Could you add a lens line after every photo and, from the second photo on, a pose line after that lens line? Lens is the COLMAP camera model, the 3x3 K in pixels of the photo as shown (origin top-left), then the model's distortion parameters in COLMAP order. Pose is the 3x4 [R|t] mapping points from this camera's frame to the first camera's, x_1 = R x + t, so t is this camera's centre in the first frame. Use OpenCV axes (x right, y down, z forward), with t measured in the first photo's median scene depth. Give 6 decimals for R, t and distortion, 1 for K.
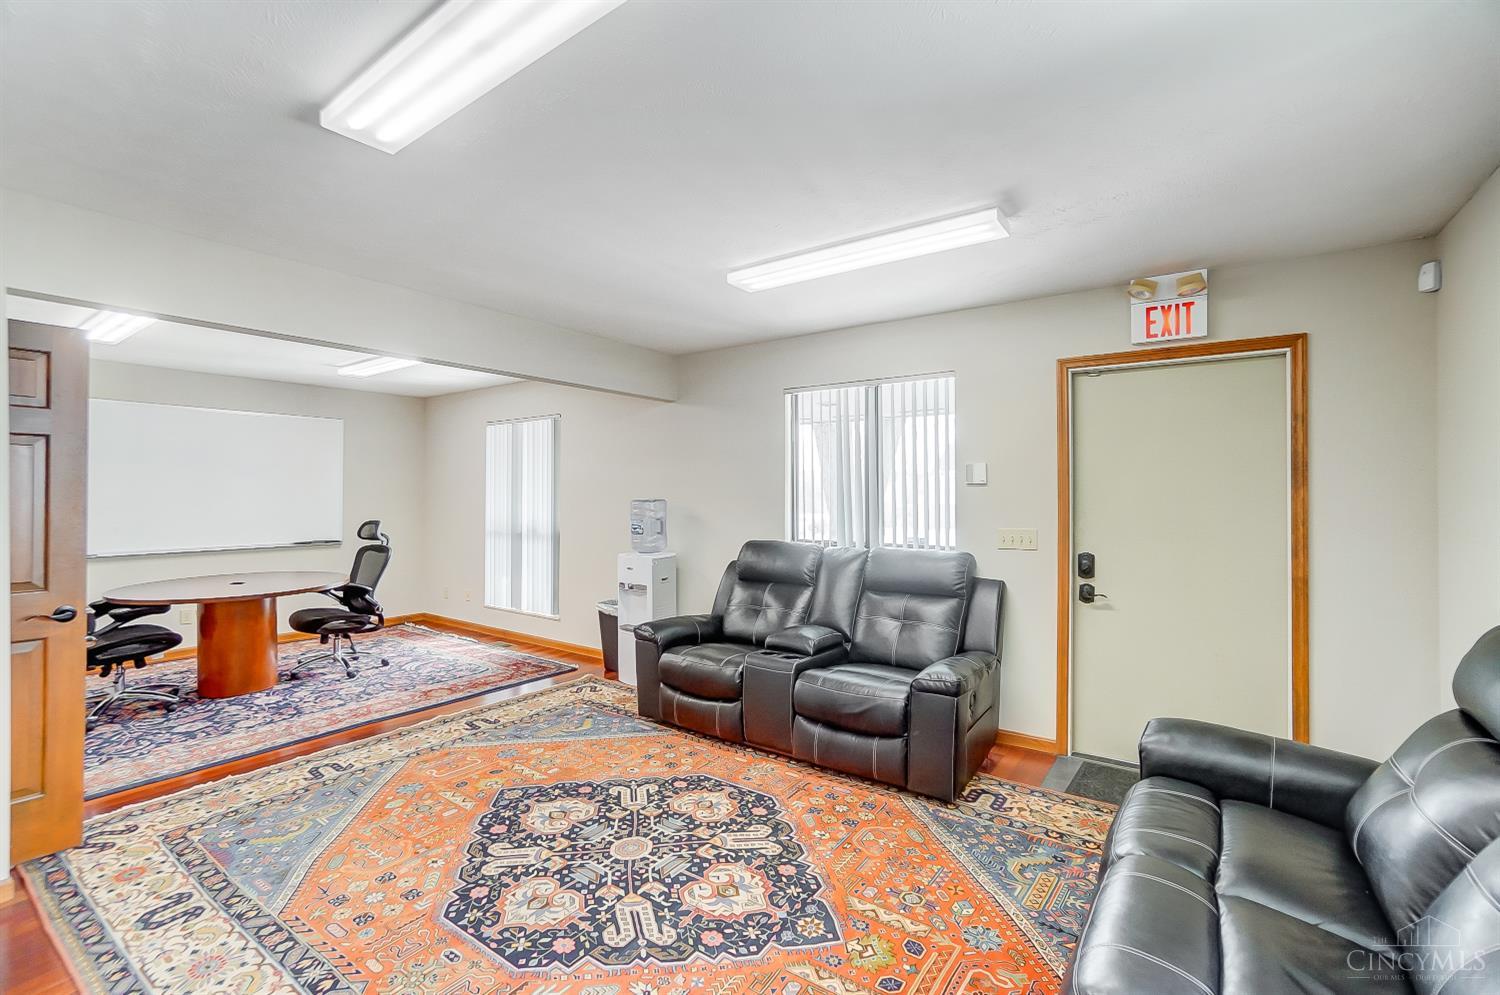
lens RADIAL K [[665.6, 0, 738.3], [0, 665.6, 493.9], [0, 0, 1]] dist [-0.033284, 0.014383]
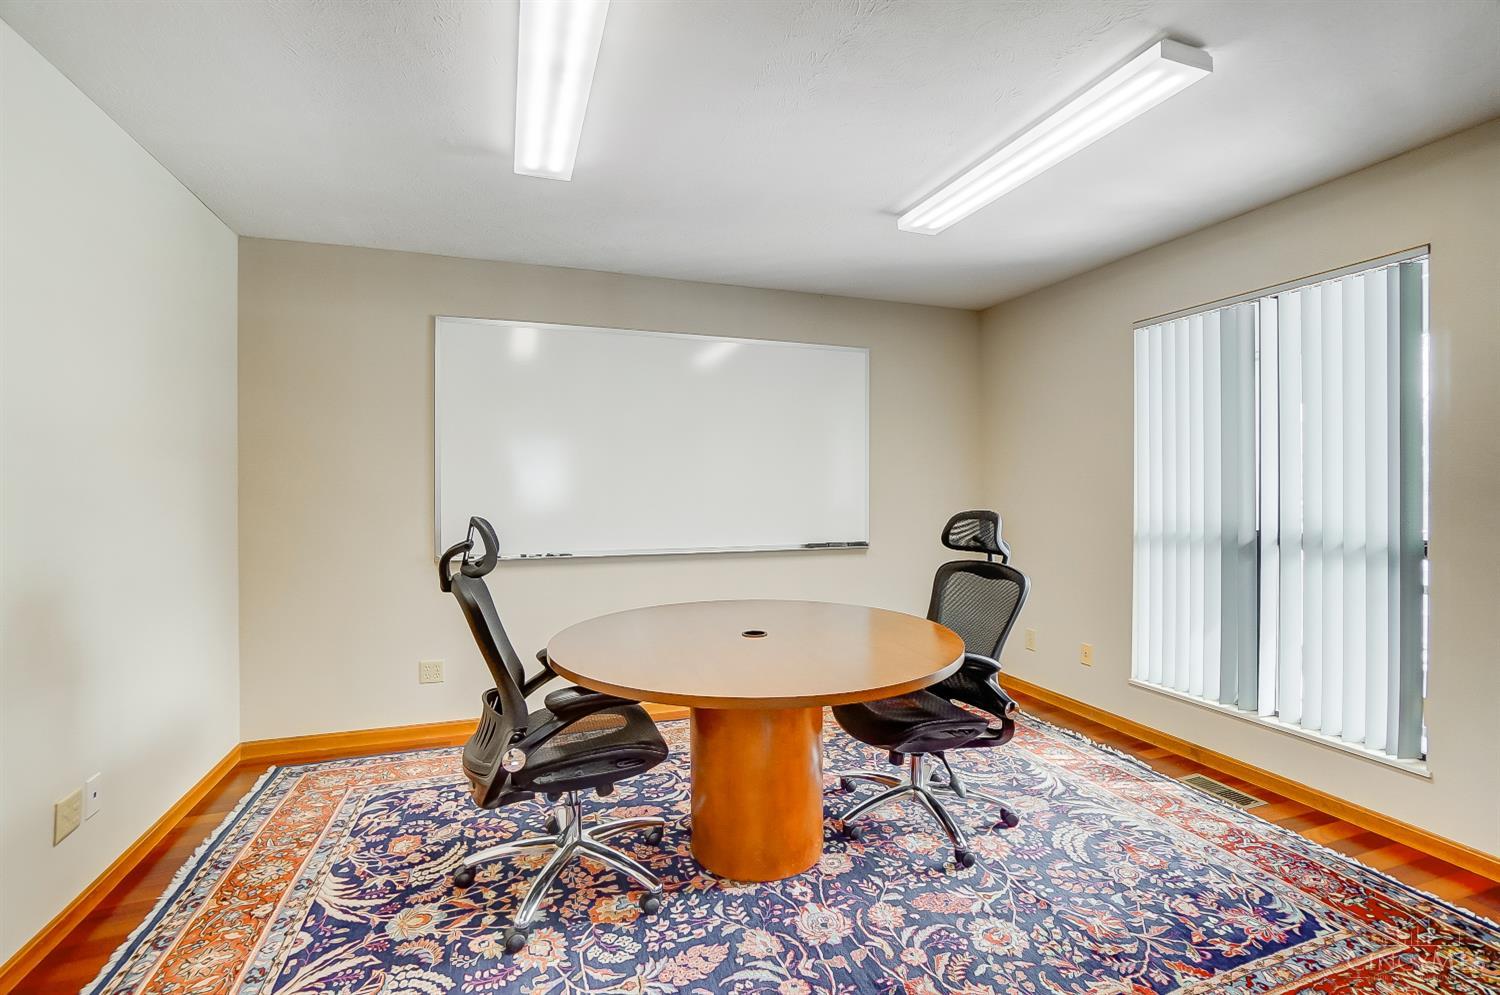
lens RADIAL K [[665.6, 0, 740.3], [0, 665.6, 490.4], [0, 0, 1]] dist [-0.033284, 0.014383]
pose [[0.820893, 0.003590, -0.571070, -0.799300], [0.002654, 0.999945, 0.010101, 0.036181], [0.571076, -0.009808, 0.820839, 0.957413]]
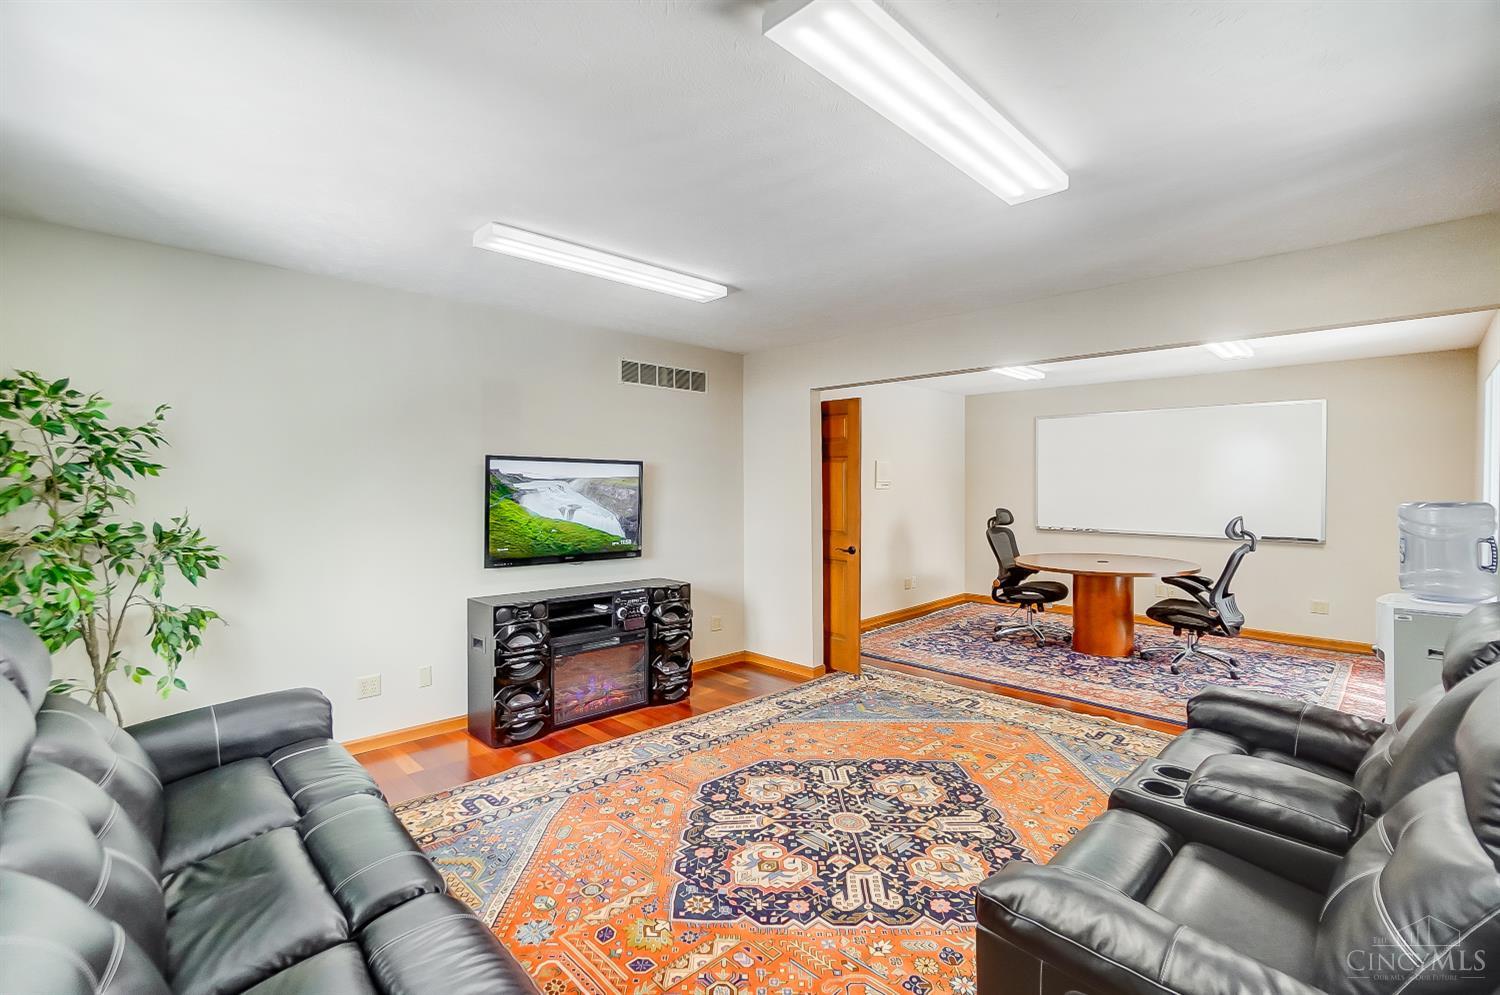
lens RADIAL K [[665.6, 0, 748.6], [0, 665.6, 492.1], [0, 0, 1]] dist [-0.033284, 0.014383]
pose [[-0.163945, 0.016029, -0.986339, 0.828121], [0.003742, 0.999871, 0.015627, -0.016536], [0.986462, -0.001129, -0.163984, 0.915922]]
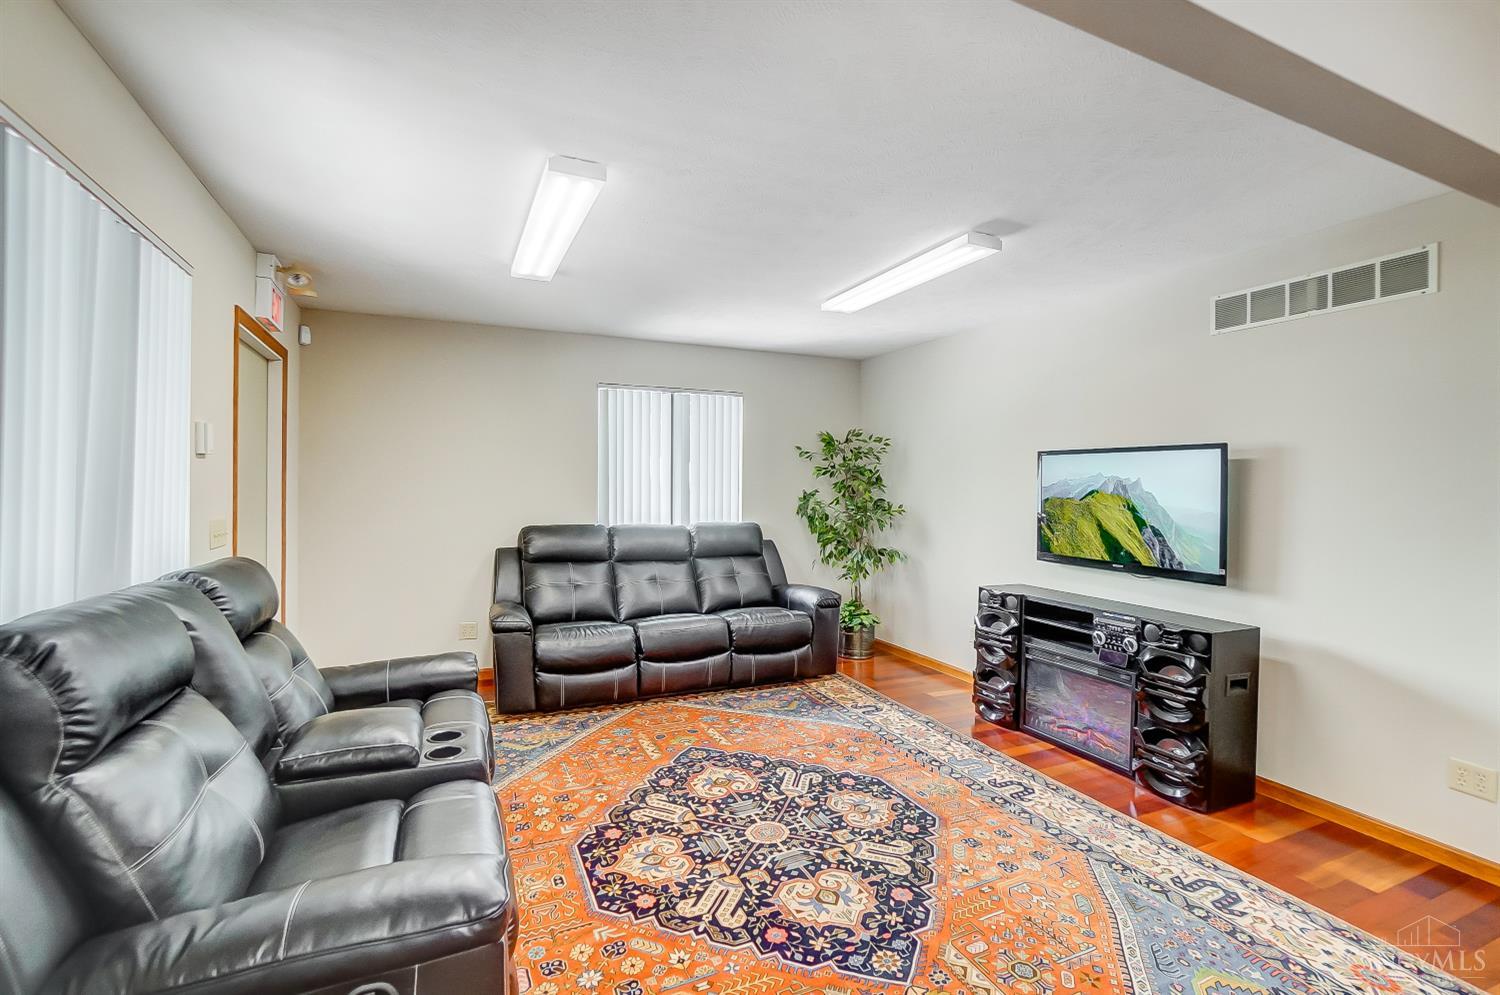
lens RADIAL K [[665.6, 0, 738.6], [0, 665.6, 488.8], [0, 0, 1]] dist [-0.033284, 0.014383]
pose [[-0.867705, -0.006106, 0.497041, -0.556476], [-0.011358, 0.999907, -0.007545, 0.023394], [-0.496949, -0.012192, -0.867694, 1.708523]]
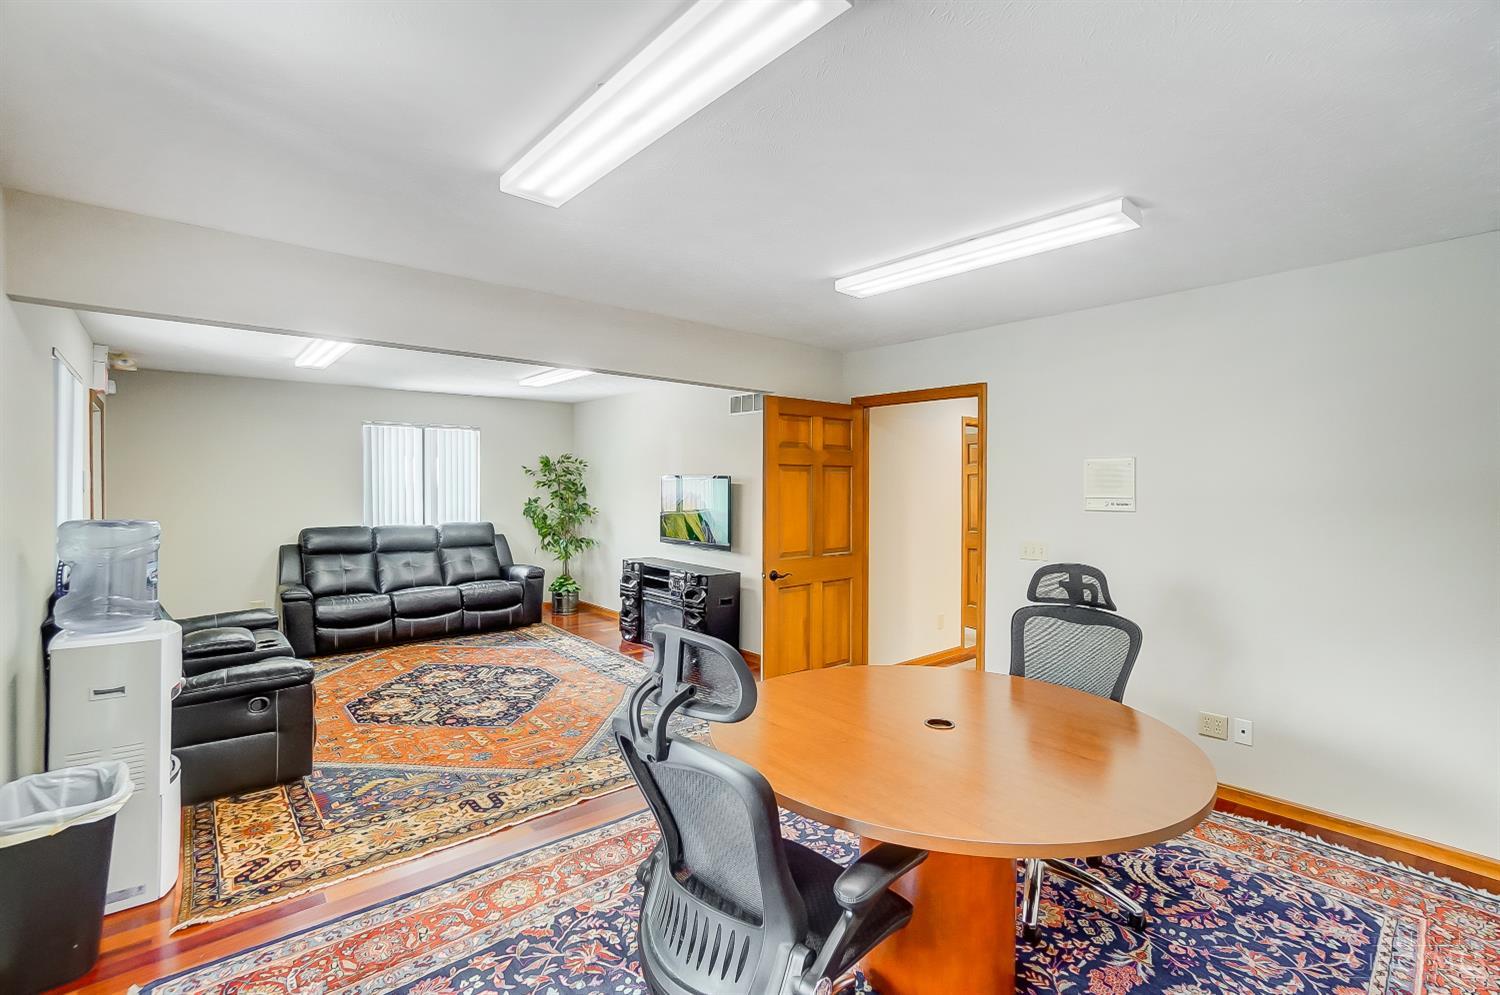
lens RADIAL K [[665.6, 0, 738.0], [0, 665.6, 492.0], [0, 0, 1]] dist [-0.033284, 0.014383]
pose [[-0.973936, -0.004640, 0.226774, -1.195077], [-0.003579, 0.999981, 0.005088, -0.028779], [-0.226794, 0.004144, -0.973934, 2.356250]]
